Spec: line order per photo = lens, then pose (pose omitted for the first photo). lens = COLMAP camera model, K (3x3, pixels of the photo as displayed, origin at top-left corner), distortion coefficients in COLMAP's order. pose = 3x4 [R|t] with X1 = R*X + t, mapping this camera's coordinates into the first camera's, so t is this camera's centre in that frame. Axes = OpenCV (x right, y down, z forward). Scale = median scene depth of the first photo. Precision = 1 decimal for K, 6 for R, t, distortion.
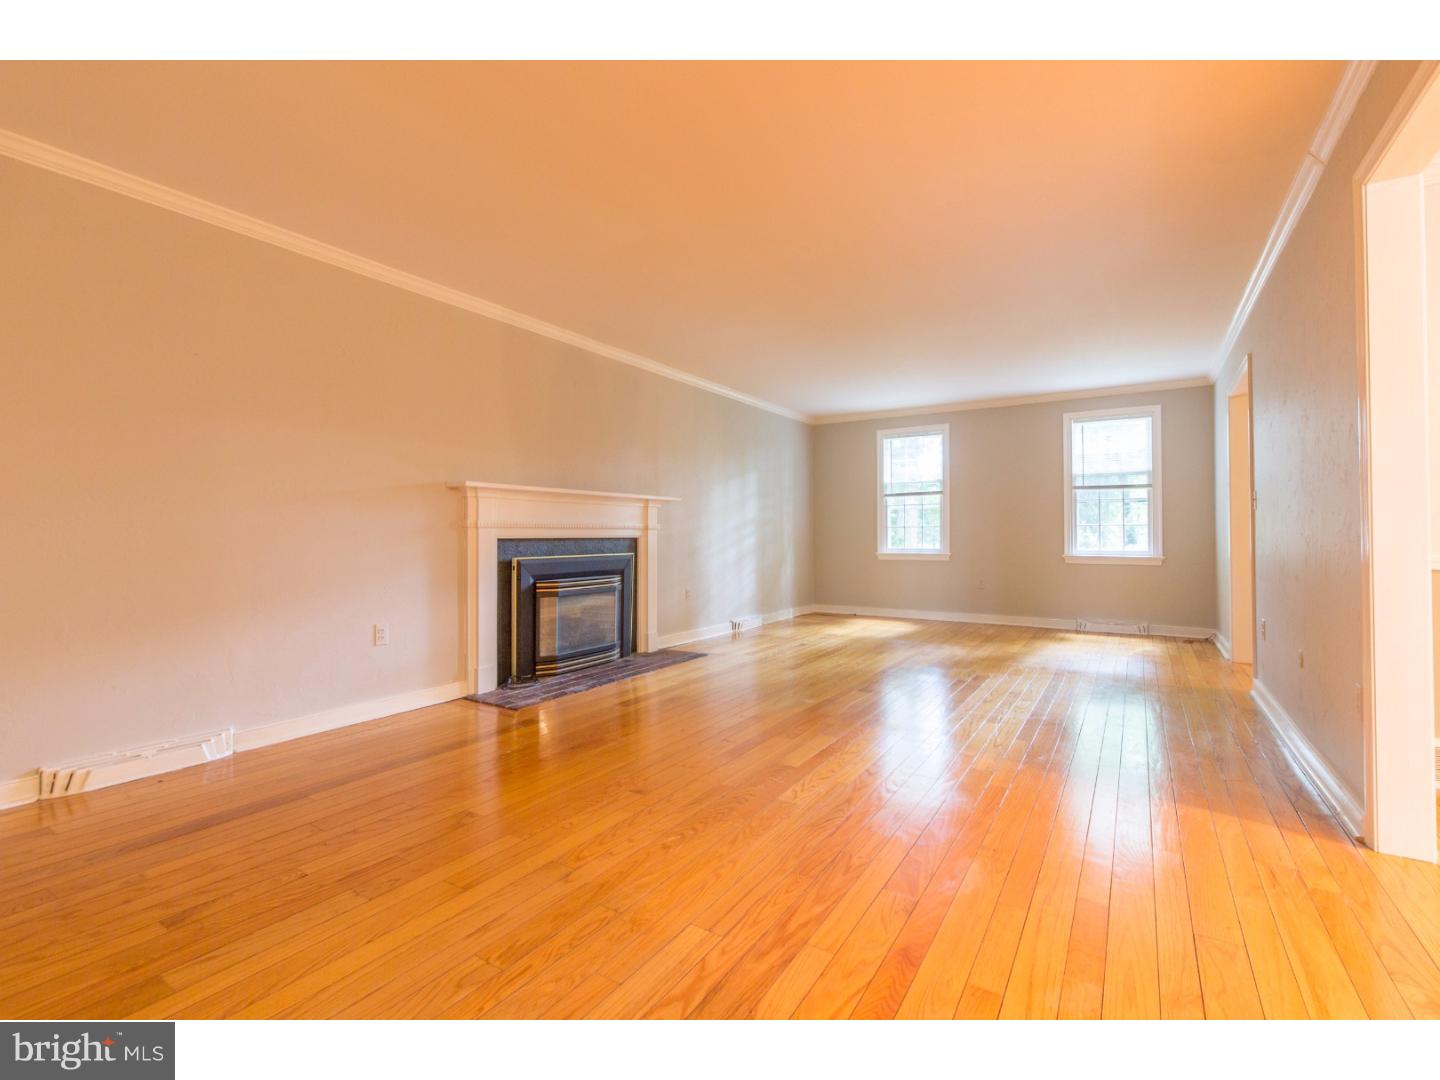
lens RADIAL K [[645.6, 0, 724.0], [0, 645.6, 526.1], [0, 0, 1]] dist [0.001225, 0.000266]
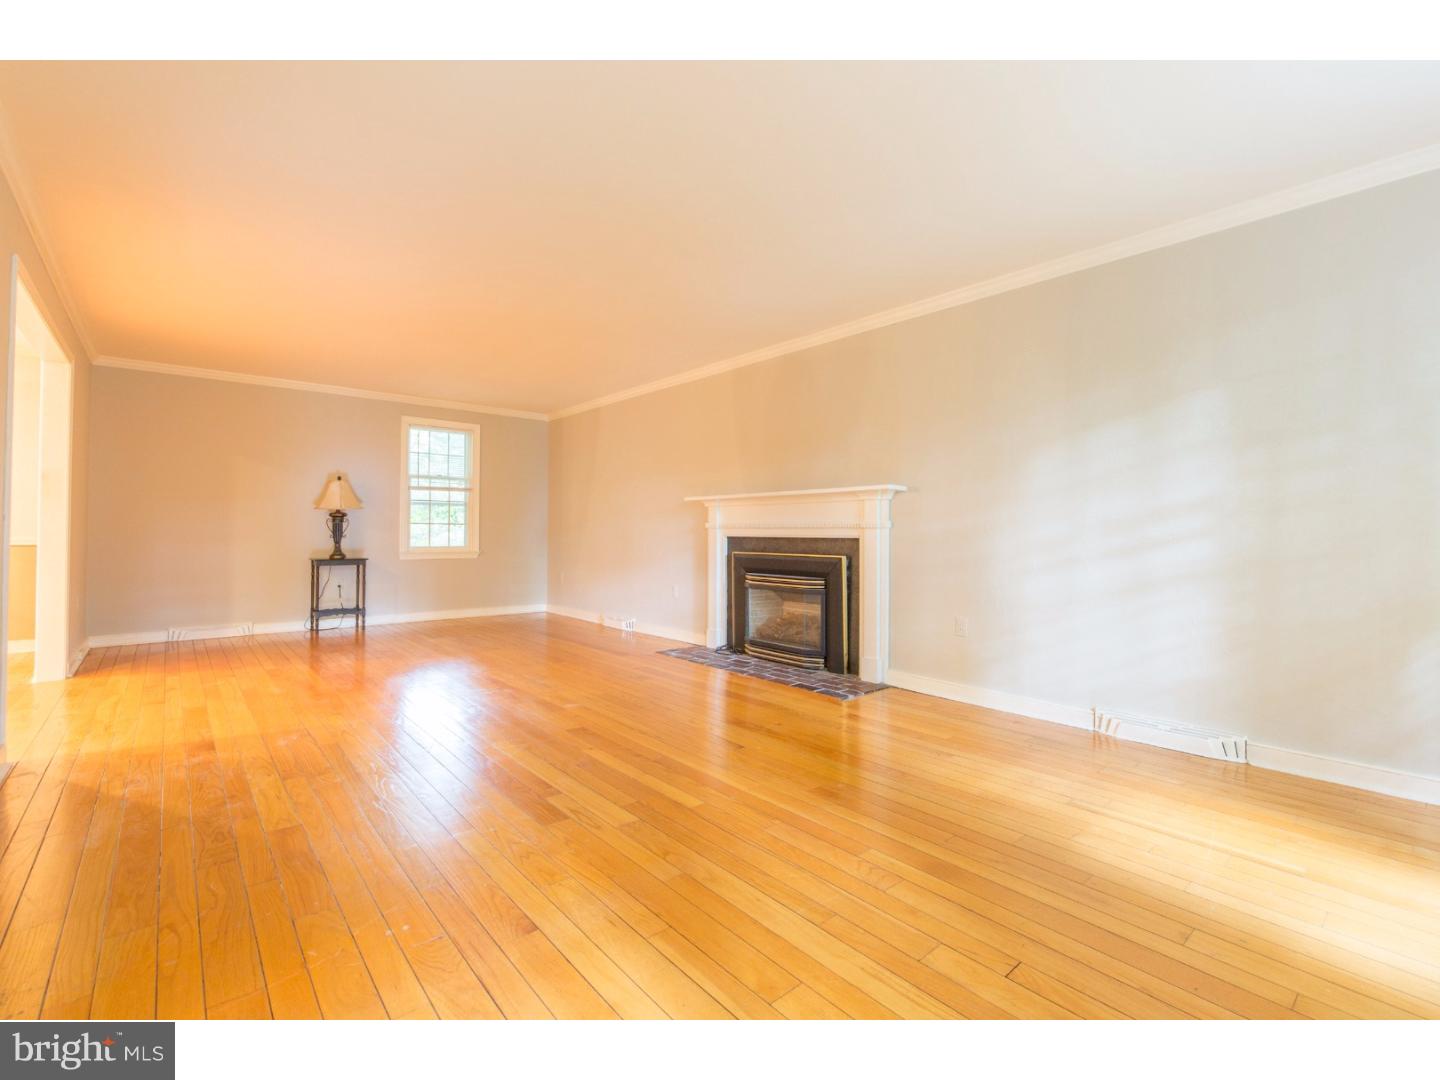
lens RADIAL K [[645.6, 0, 724.0], [0, 645.6, 526.1], [0, 0, 1]] dist [0.001225, 0.000266]
pose [[-0.290966, -0.004994, -0.956720, 0.763590], [0.012251, 0.999885, -0.008945, 0.007593], [0.956655, -0.014324, -0.290871, 1.152290]]
